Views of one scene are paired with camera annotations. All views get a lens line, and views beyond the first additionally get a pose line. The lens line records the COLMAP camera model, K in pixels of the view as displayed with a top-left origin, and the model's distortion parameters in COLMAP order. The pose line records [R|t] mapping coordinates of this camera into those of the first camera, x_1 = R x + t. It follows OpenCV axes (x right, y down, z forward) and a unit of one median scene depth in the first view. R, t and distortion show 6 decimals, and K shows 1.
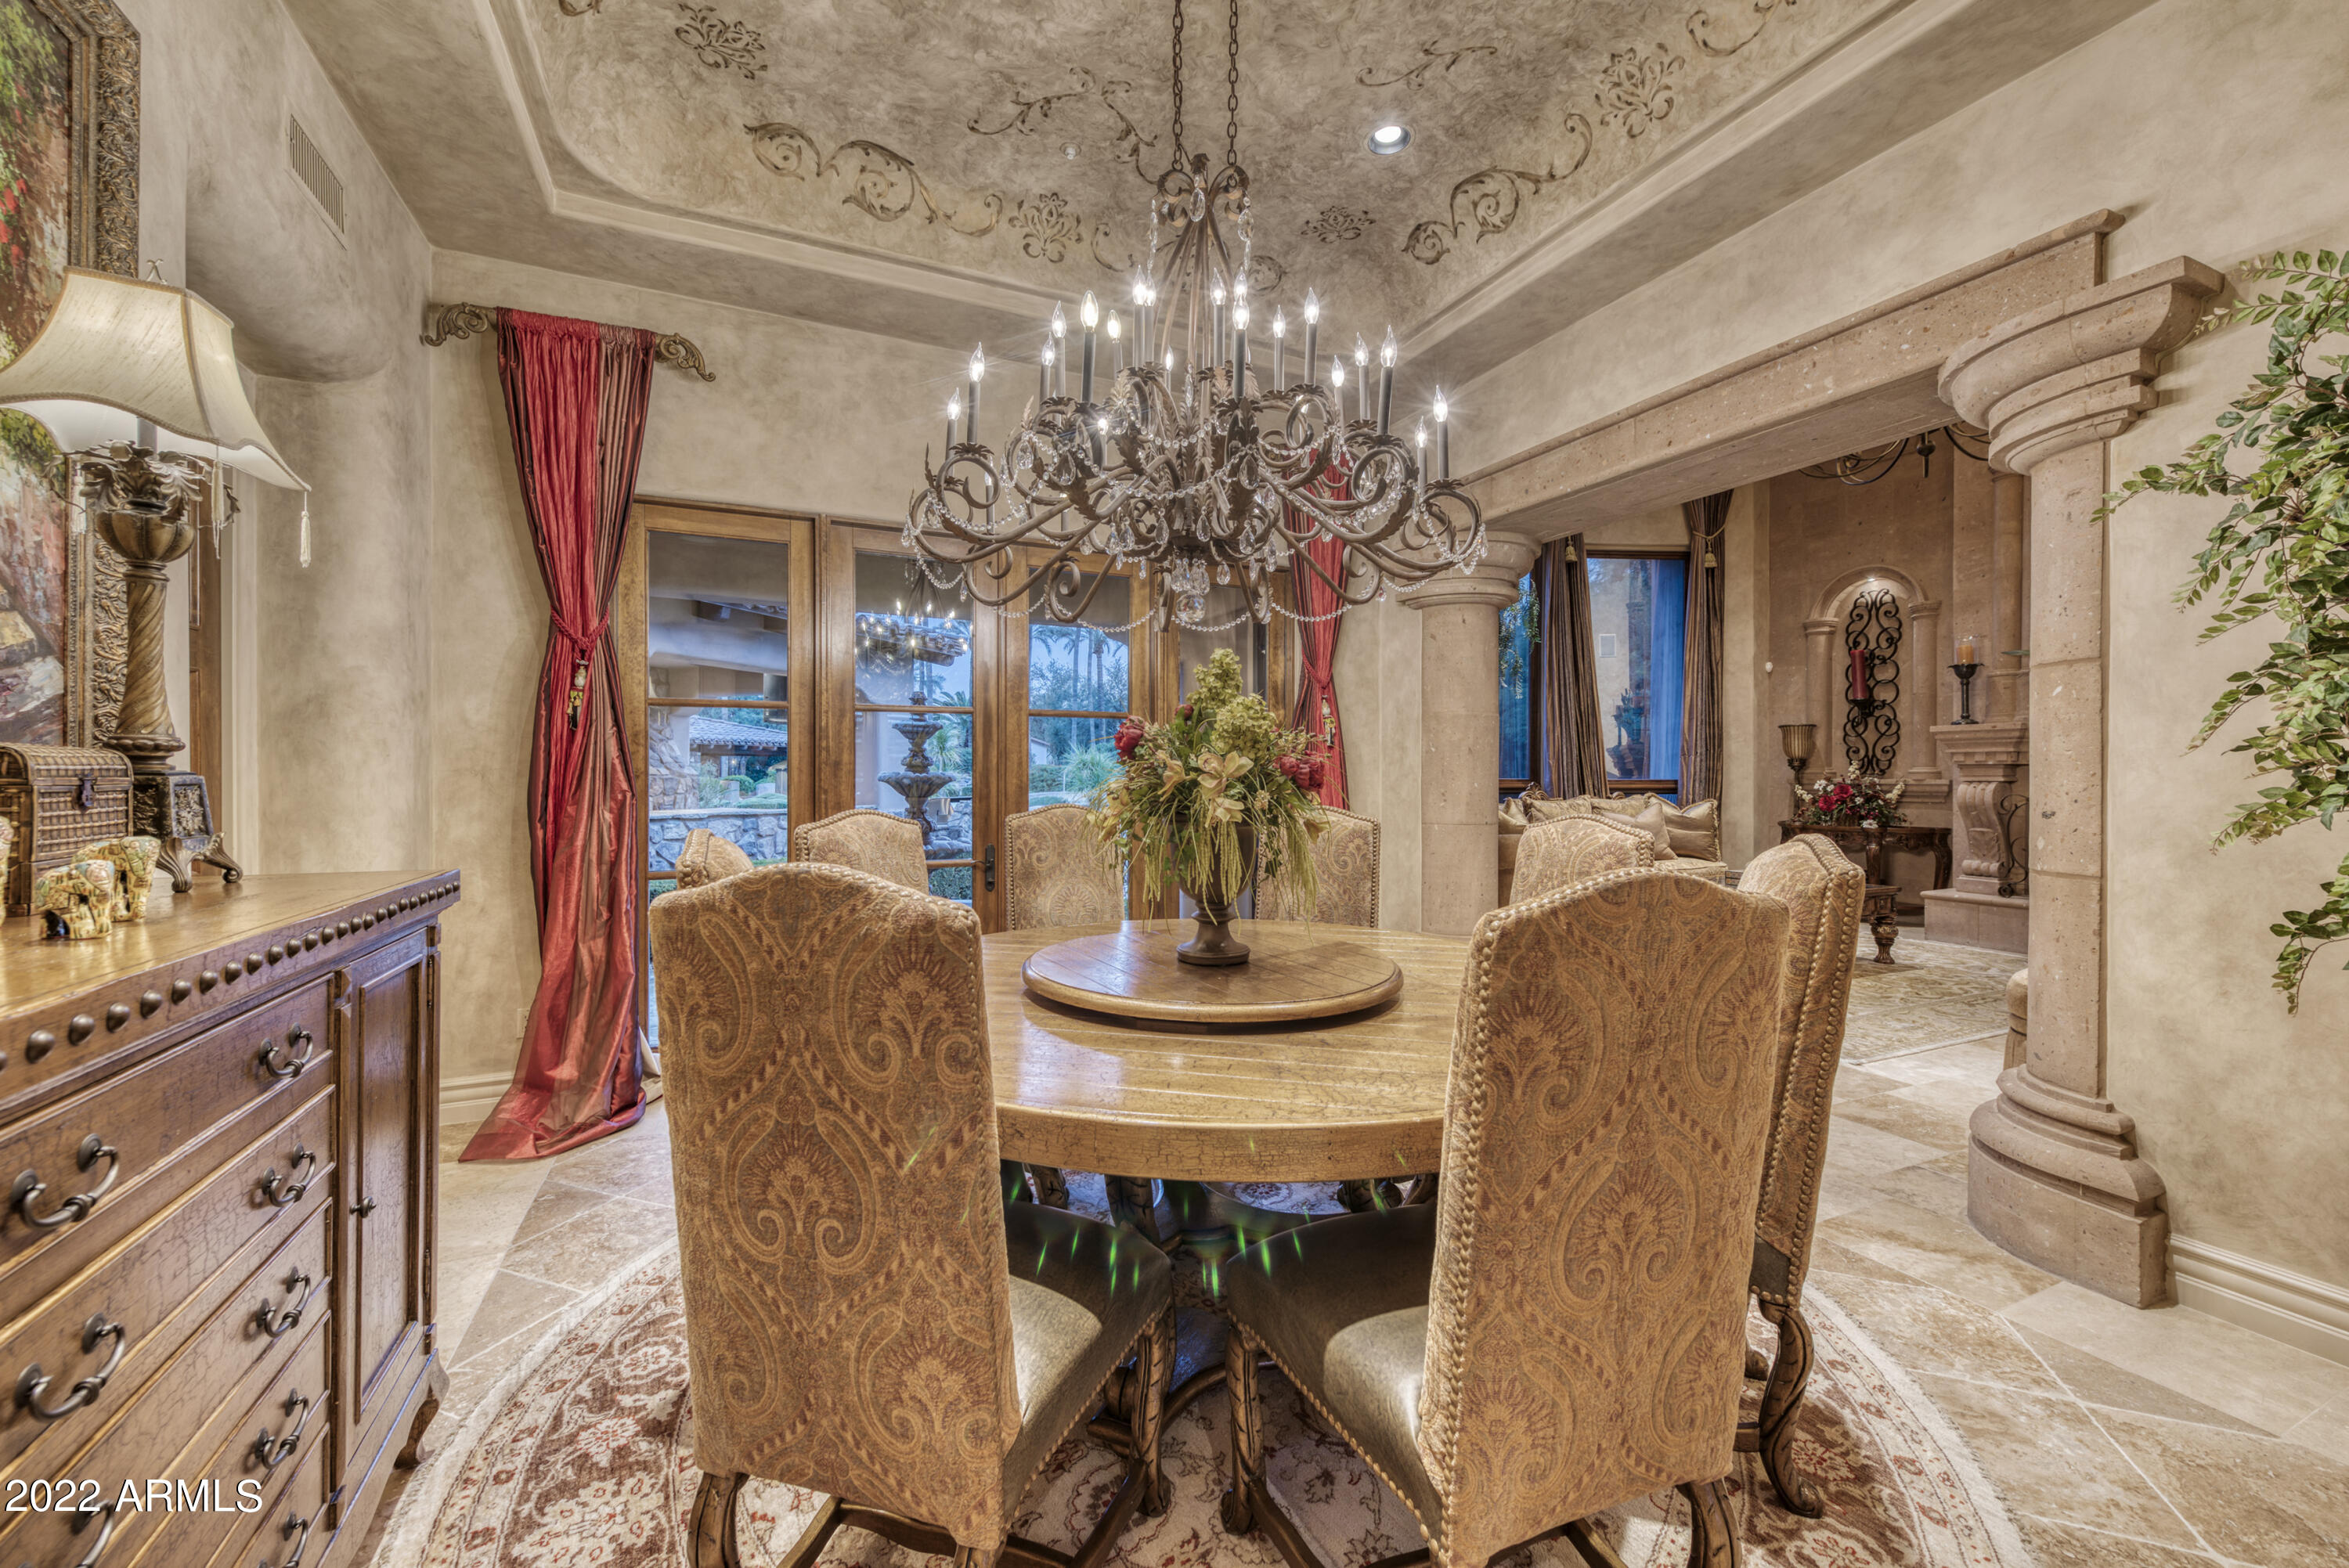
lens RADIAL K [[911.1, 0, 1174.5], [0, 911.1, 784.0], [0, 0, 1]] dist [0.000059, -0.000560]
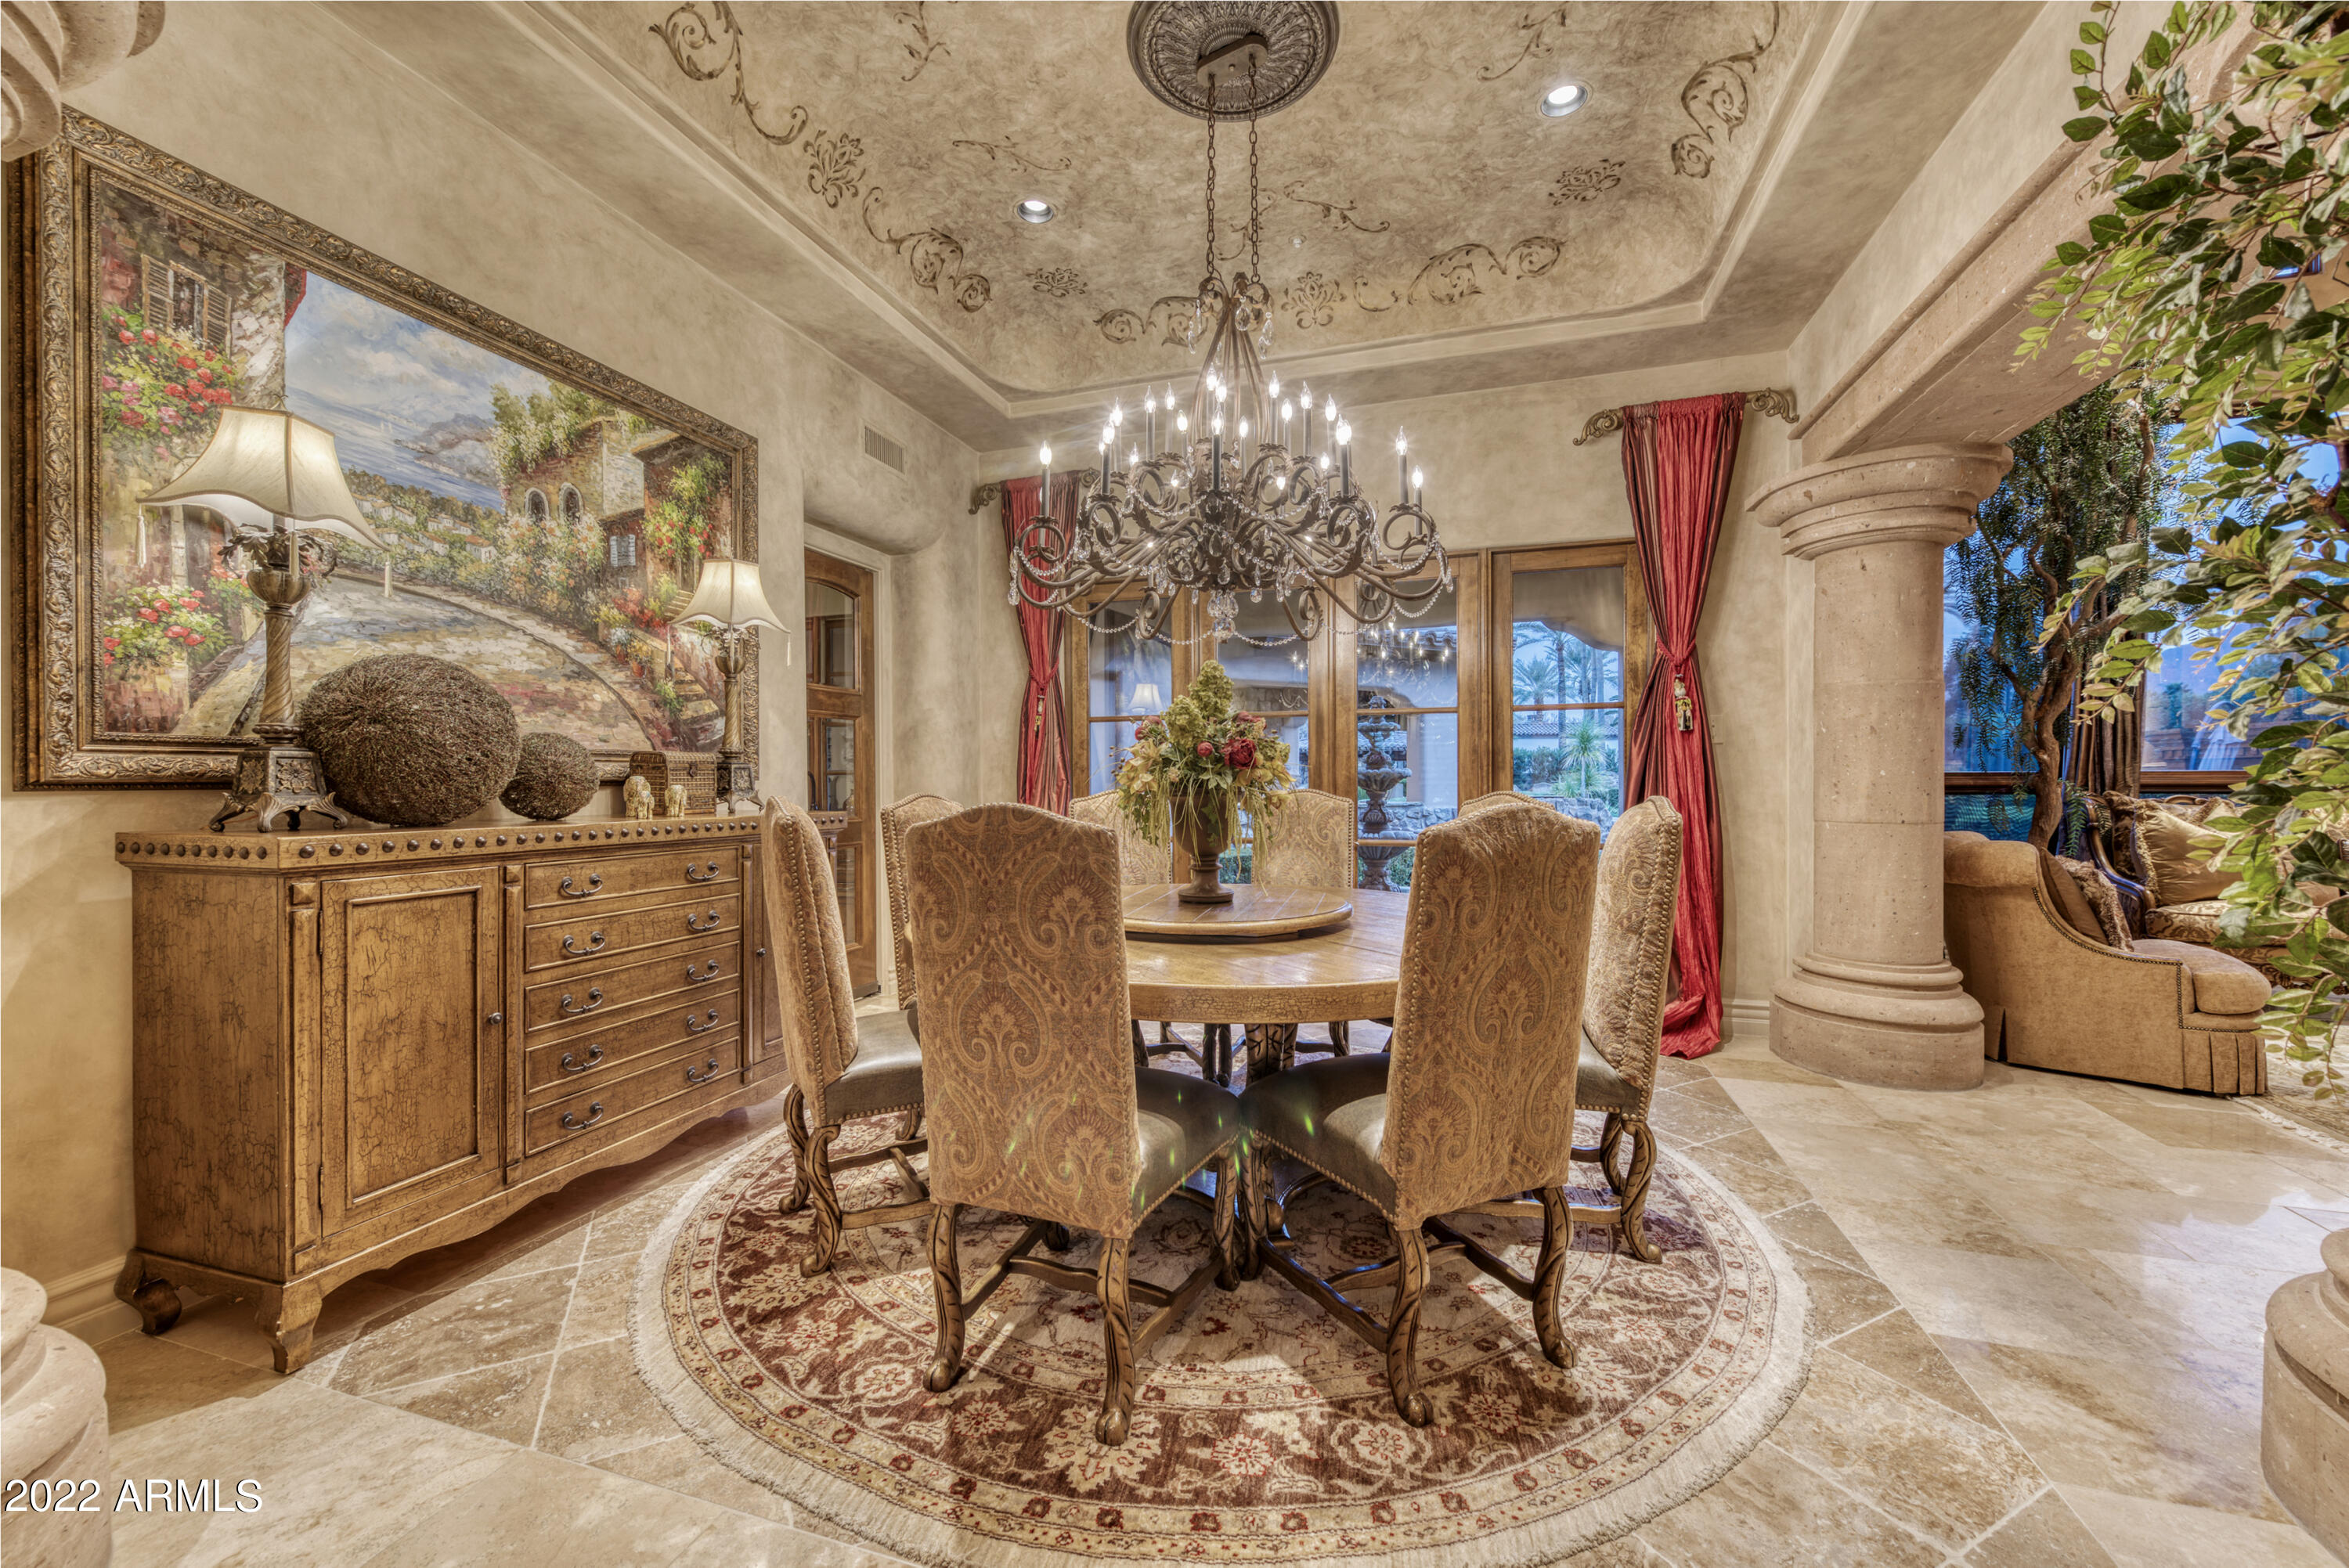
lens RADIAL K [[920.4, 0, 1171.9], [0, 920.4, 793.6], [0, 0, 1]] dist [0.000659, -0.003984]
pose [[0.736986, 0.003836, -0.675897, 0.590520], [-0.002562, 0.999993, 0.002882, 0.025455], [0.675903, -0.000392, 0.736990, 0.001404]]
